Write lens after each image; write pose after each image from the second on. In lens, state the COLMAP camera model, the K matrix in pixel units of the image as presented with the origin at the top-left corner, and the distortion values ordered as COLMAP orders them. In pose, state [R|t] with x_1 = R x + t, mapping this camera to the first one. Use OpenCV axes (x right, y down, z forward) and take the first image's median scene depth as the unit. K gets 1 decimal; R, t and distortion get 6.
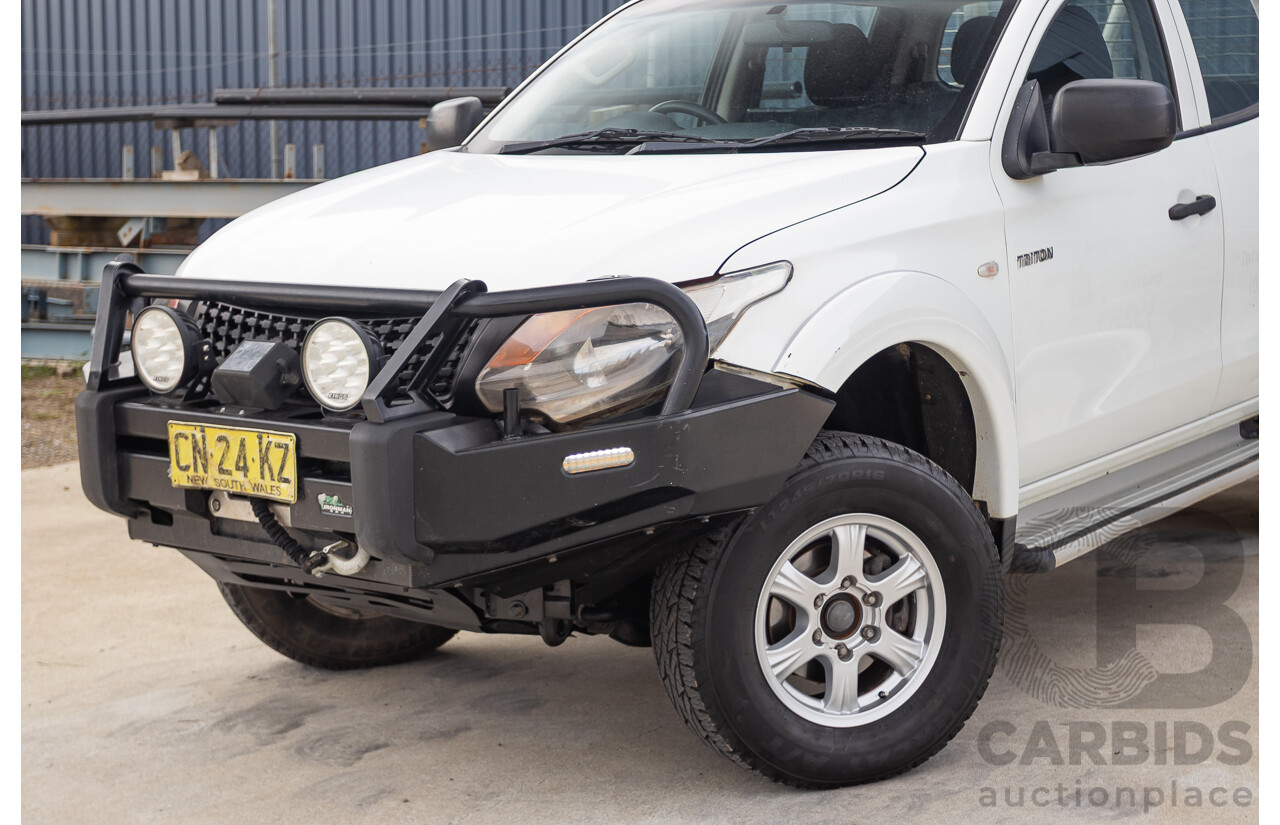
lens RADIAL K [[2064.0, 0, 662.6], [0, 2064.0, 405.8], [0, 0, 1]] dist [-0.002781, -0.003189]
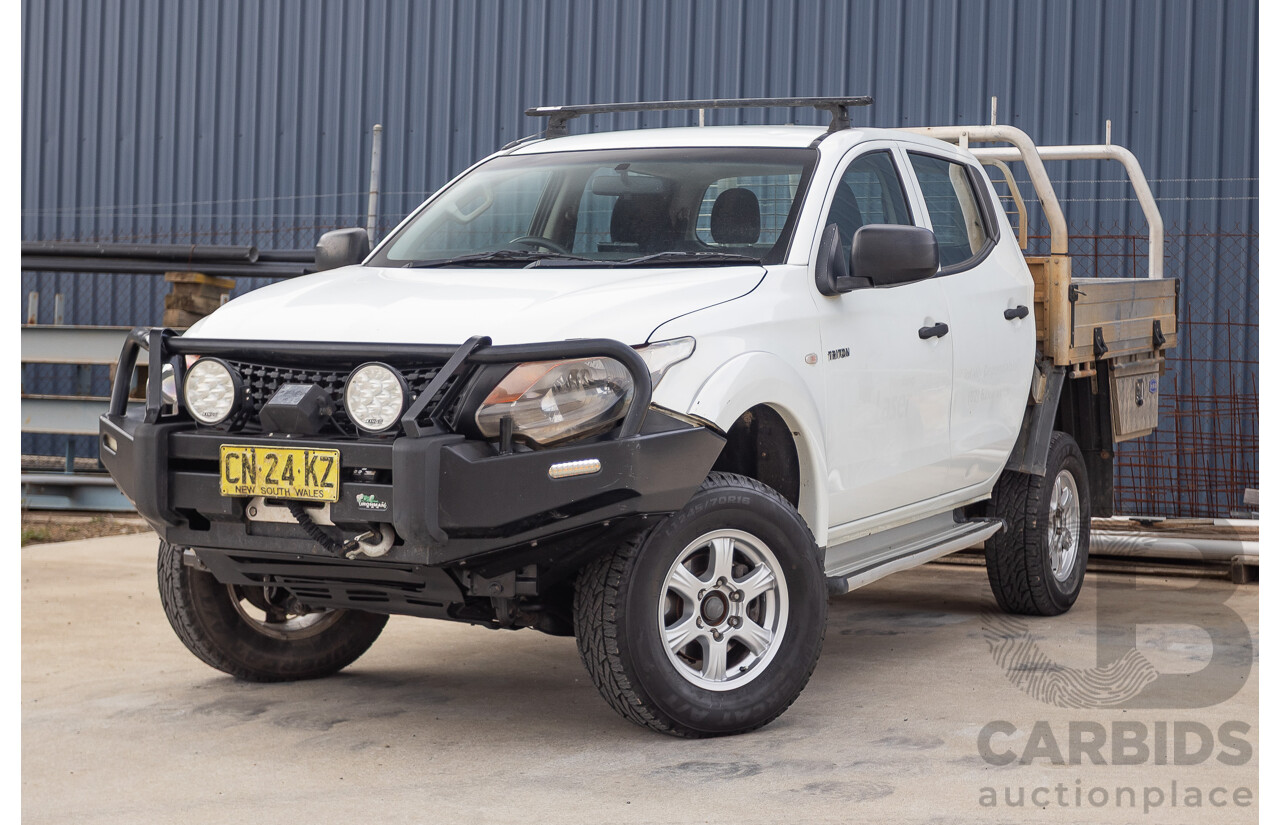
lens RADIAL K [[2124.3, 0, 640.0], [0, 2124.3, 412.5], [0, 0, 1]] dist [-0.011531, 0.095178]
pose [[0.981394, 0.026763, 0.190132, -0.238632], [-0.008107, 0.995131, -0.098231, 0.118061], [-0.191835, 0.094862, 0.976832, -0.364274]]
